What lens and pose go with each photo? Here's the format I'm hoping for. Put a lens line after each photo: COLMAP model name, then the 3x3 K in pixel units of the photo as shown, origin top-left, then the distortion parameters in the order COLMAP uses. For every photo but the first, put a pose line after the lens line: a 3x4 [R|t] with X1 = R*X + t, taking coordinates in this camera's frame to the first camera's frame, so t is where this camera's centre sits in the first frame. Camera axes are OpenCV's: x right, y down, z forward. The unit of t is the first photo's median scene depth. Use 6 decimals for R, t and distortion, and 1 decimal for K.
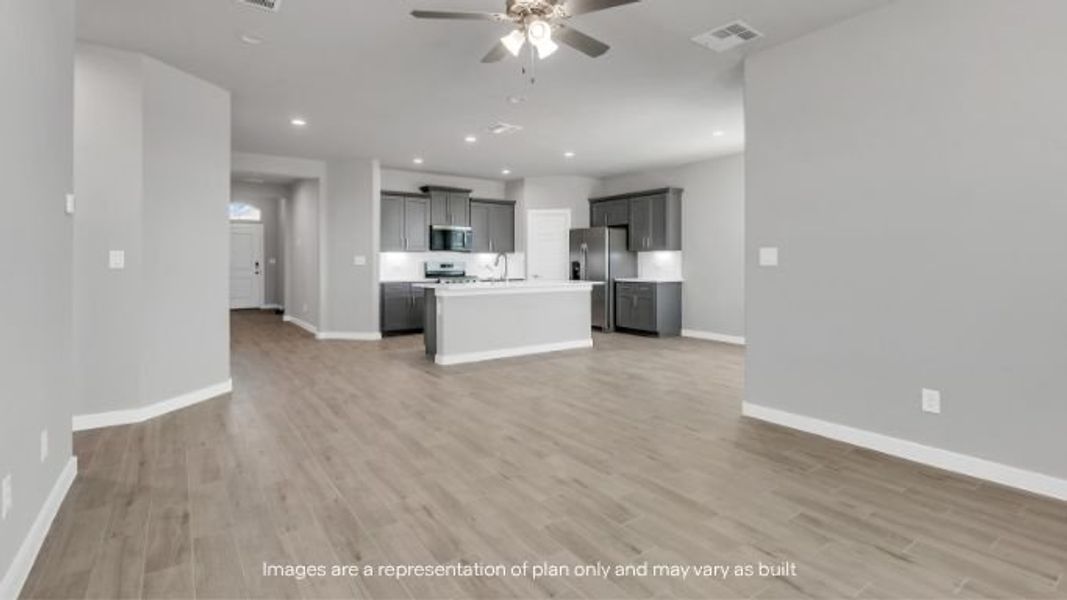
lens RADIAL K [[489.7, 0, 531.9], [0, 489.7, 265.6], [0, 0, 1]] dist [0.037337, 0.000046]
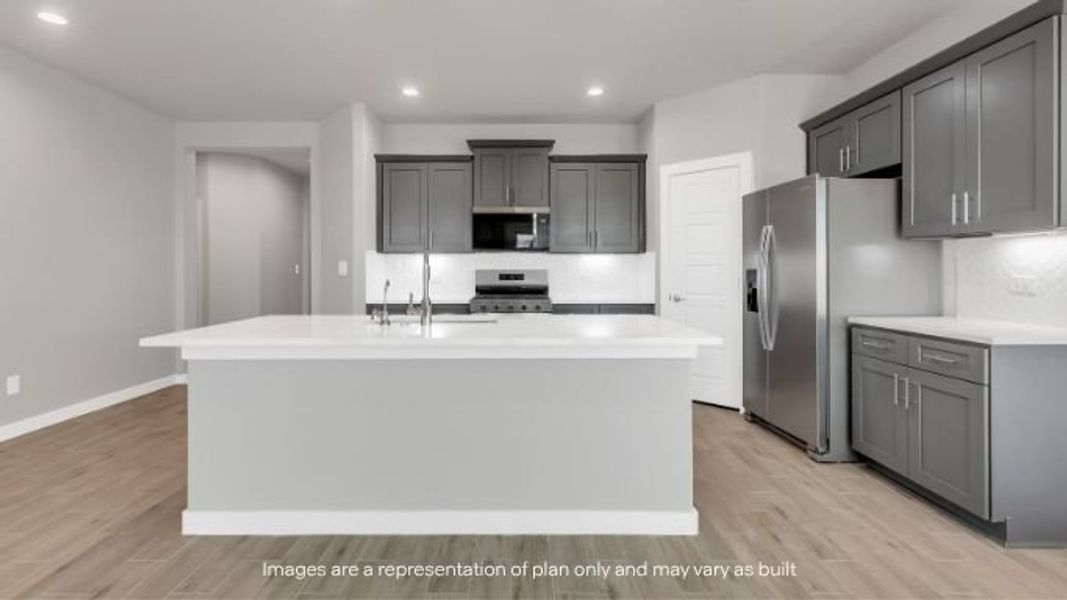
lens RADIAL K [[489.7, 0, 531.9], [0, 489.7, 265.6], [0, 0, 1]] dist [0.037337, 0.000046]
pose [[0.812216, -0.003138, -0.583348, 0.185906], [-0.002092, 0.999963, -0.008293, -0.007995], [0.583353, 0.007956, 0.812180, 0.543576]]
